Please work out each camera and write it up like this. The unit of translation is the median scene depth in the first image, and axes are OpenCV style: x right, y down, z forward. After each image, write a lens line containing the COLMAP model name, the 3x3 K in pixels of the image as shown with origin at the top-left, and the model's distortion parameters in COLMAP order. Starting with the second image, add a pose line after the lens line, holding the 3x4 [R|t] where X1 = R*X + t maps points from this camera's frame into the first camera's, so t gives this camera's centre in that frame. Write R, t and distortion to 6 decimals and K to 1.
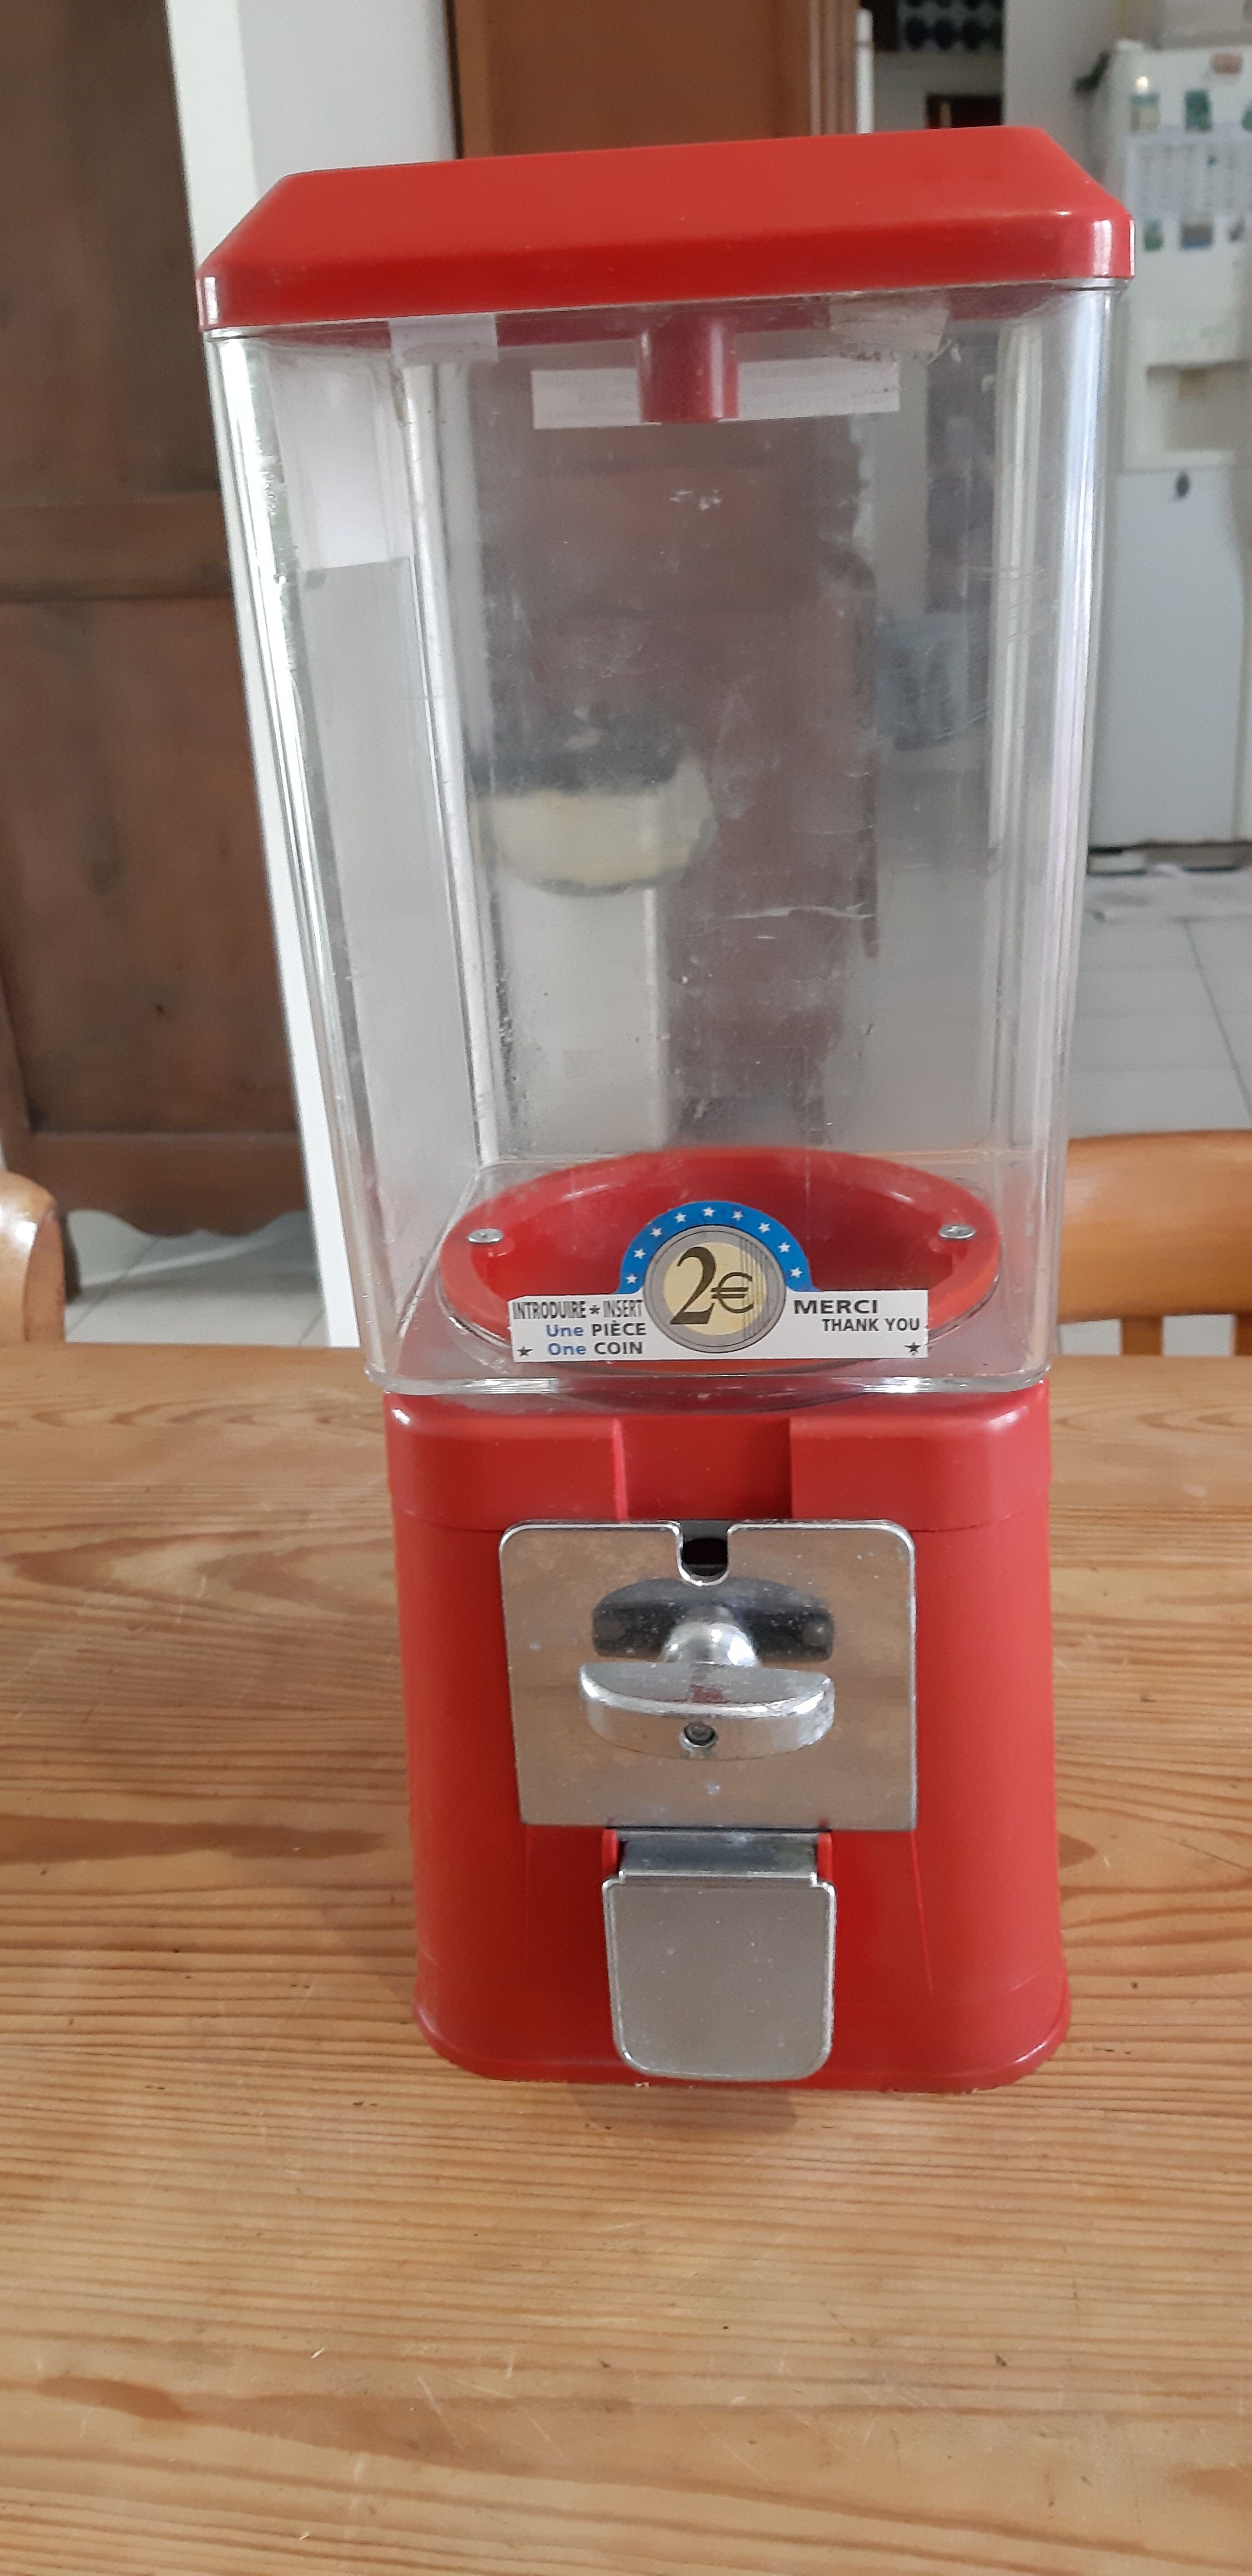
lens RADIAL K [[2062.8, 0, 653.0], [0, 2062.8, 1298.0], [0, 0, 1]] dist [0.062304, -0.148560]
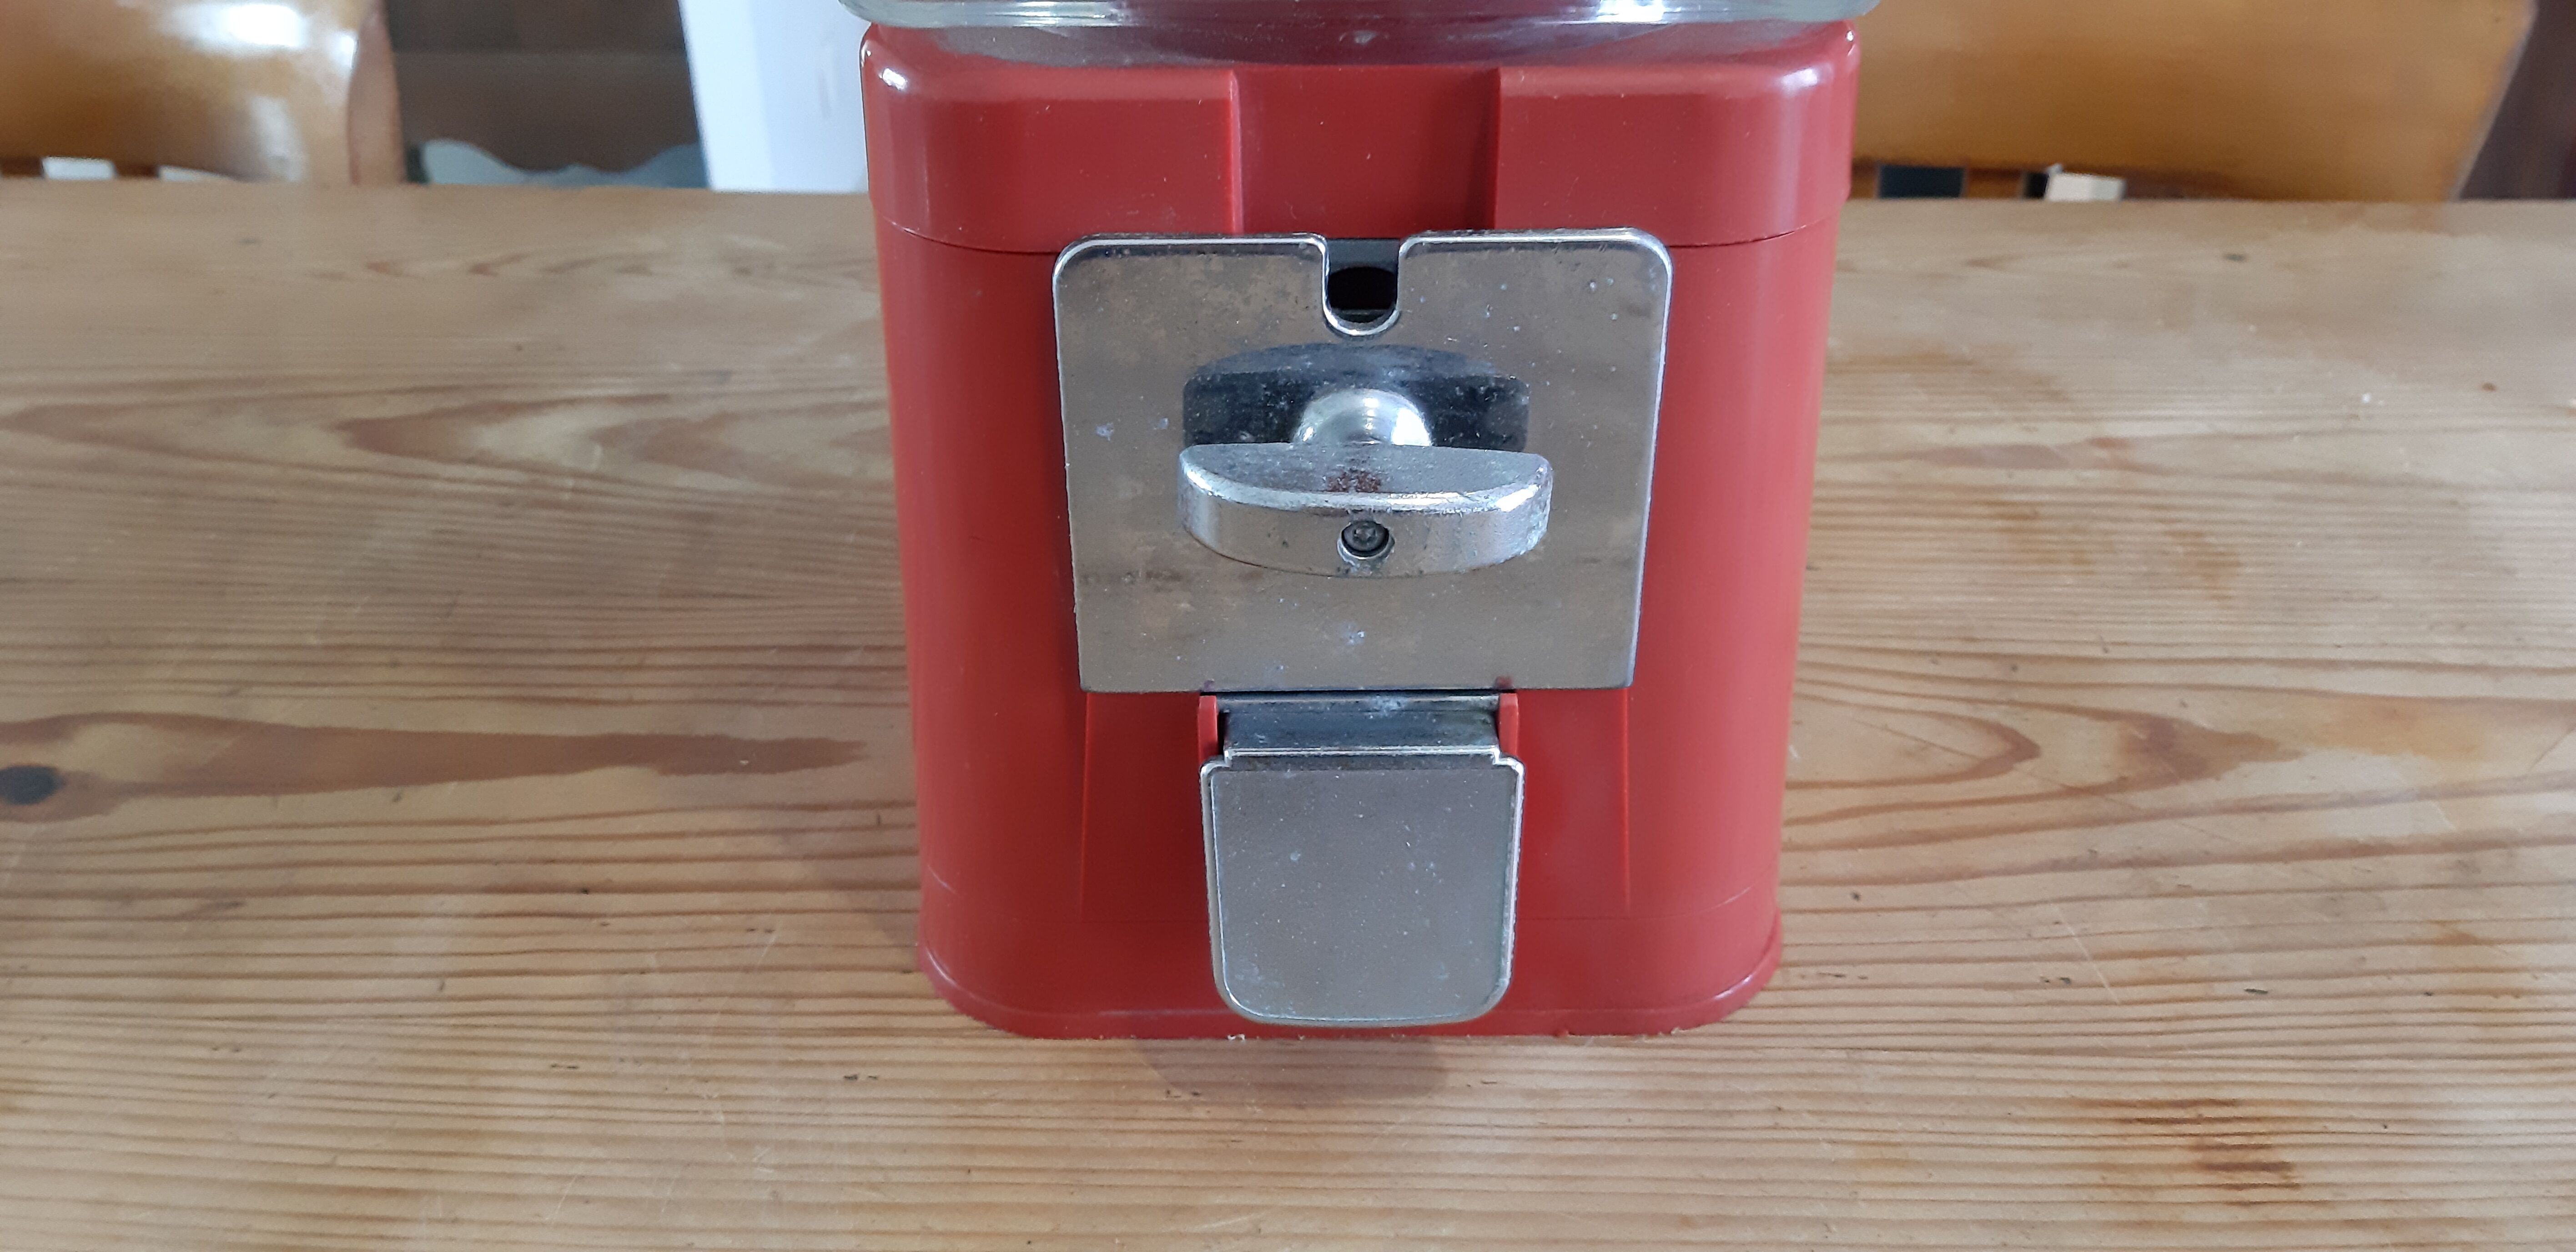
lens RADIAL K [[2062.8, 0, 1276.6], [0, 2062.8, 618.5], [0, 0, 1]] dist [0.062304, -0.148560]
pose [[0.994332, -0.013085, 0.105510, -0.067410], [-0.003068, 0.988453, 0.151494, 0.116669], [-0.106274, -0.150959, 0.982811, 0.289644]]
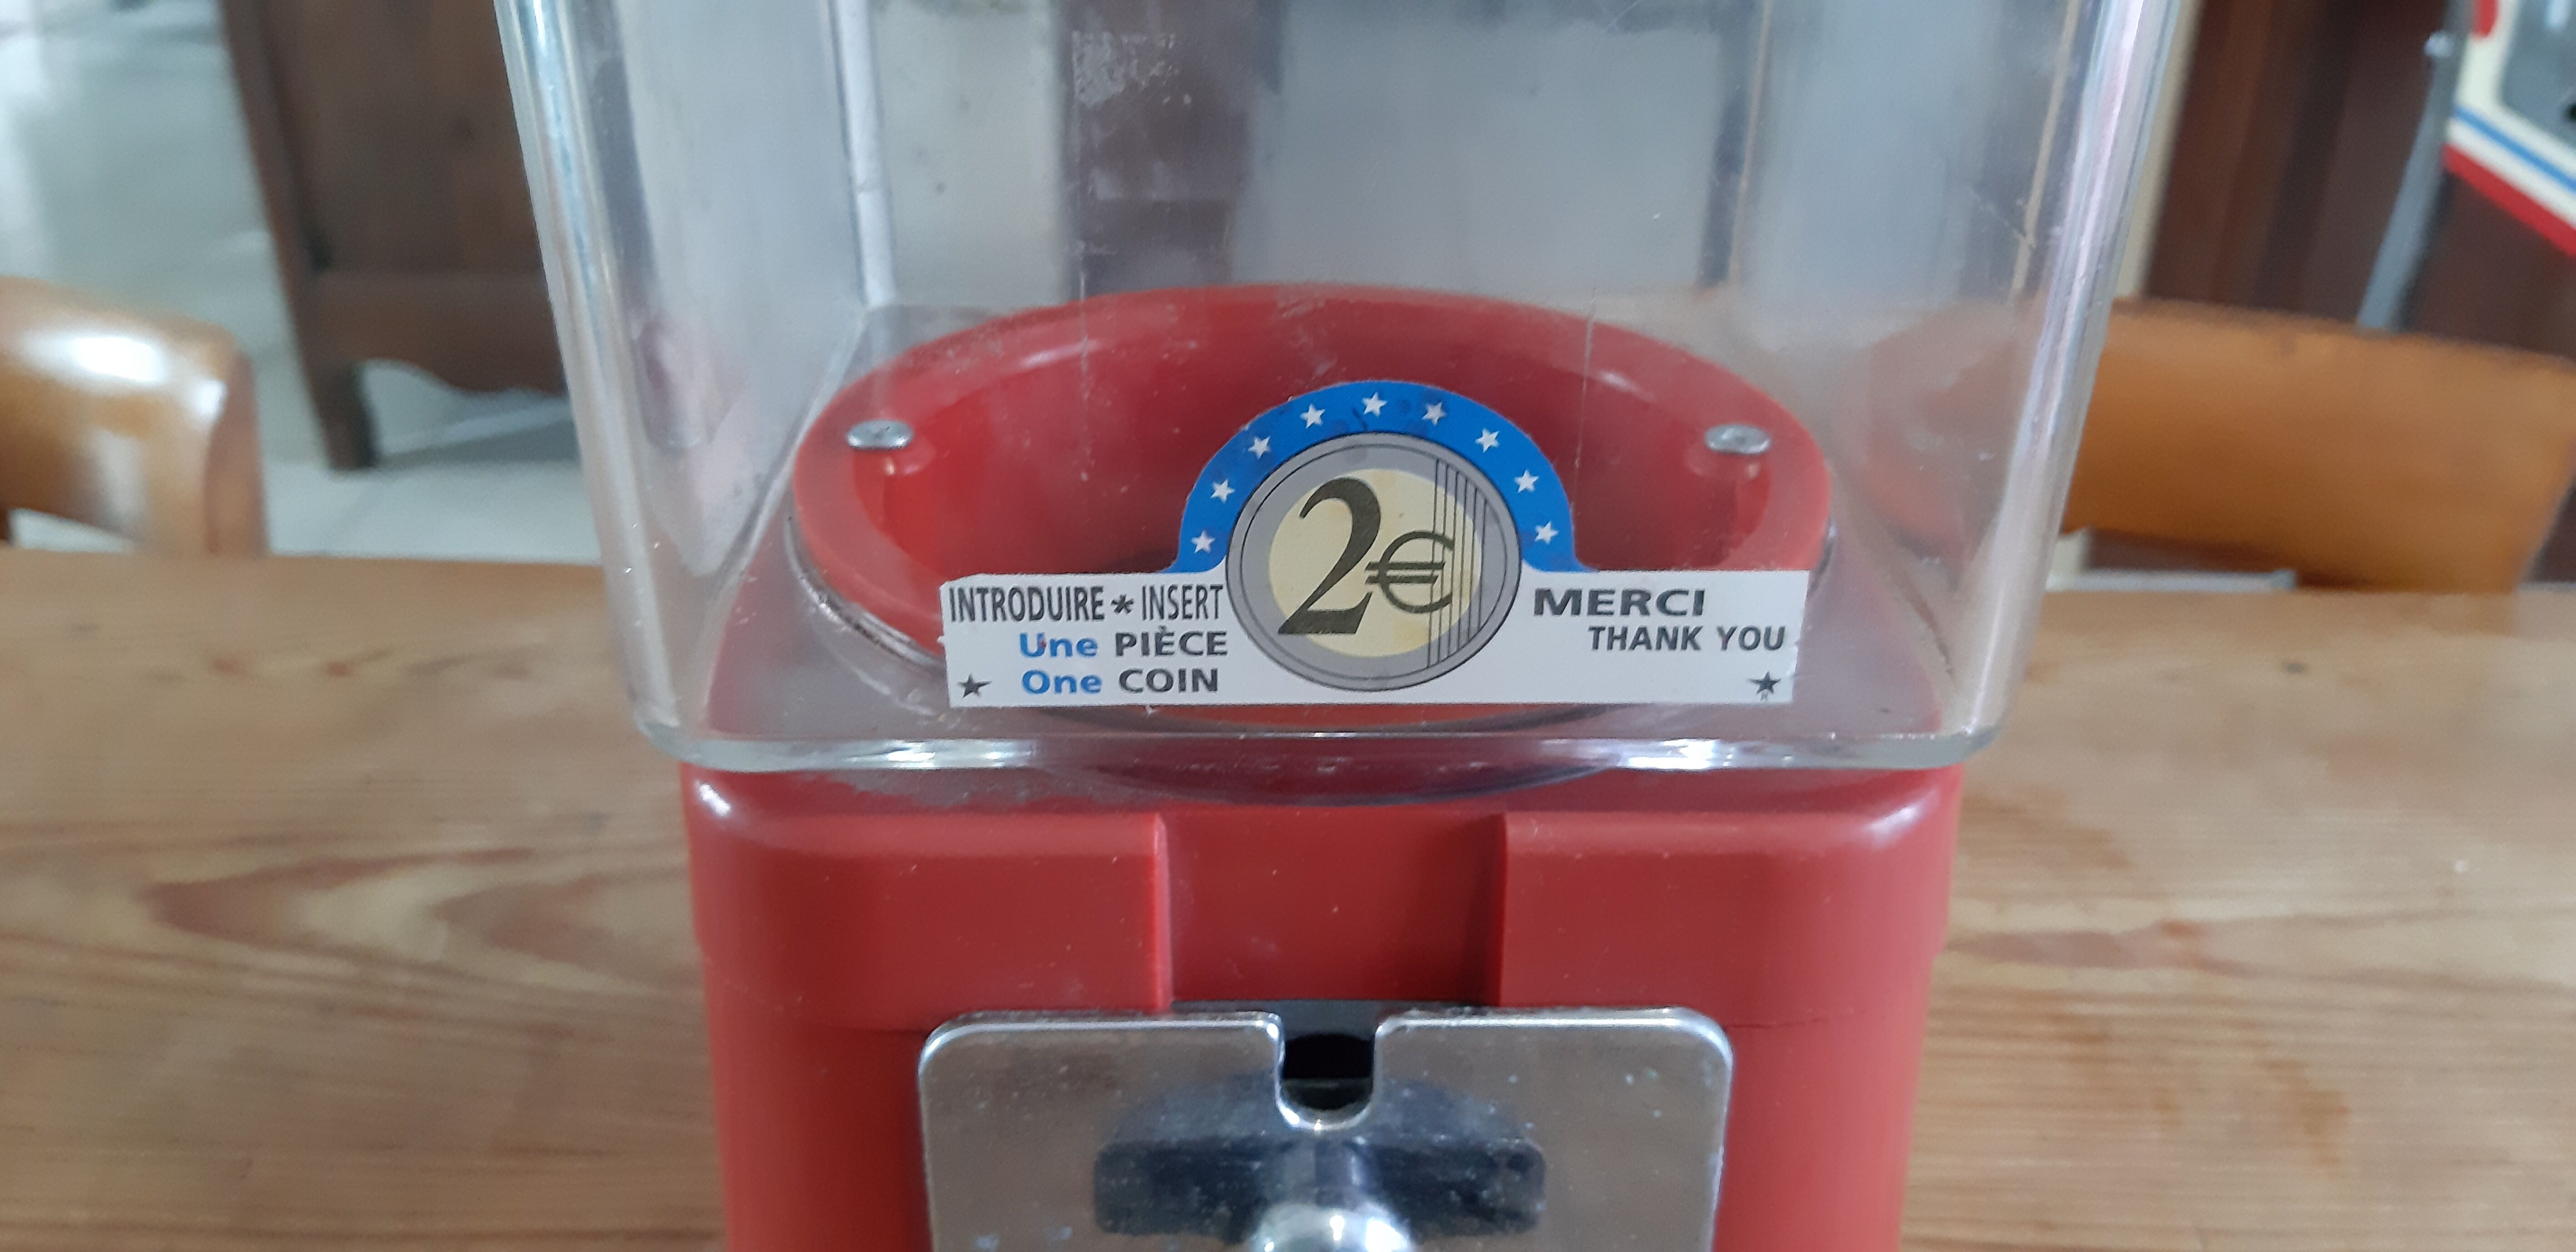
lens RADIAL K [[2062.8, 0, 1268.9], [0, 2062.8, 638.4], [0, 0, 1]] dist [0.062304, -0.148560]
pose [[0.992831, 0.000143, 0.119529, -0.045078], [-0.010118, 0.996511, 0.082849, -0.023224], [-0.119100, -0.083464, 0.989368, 0.451510]]
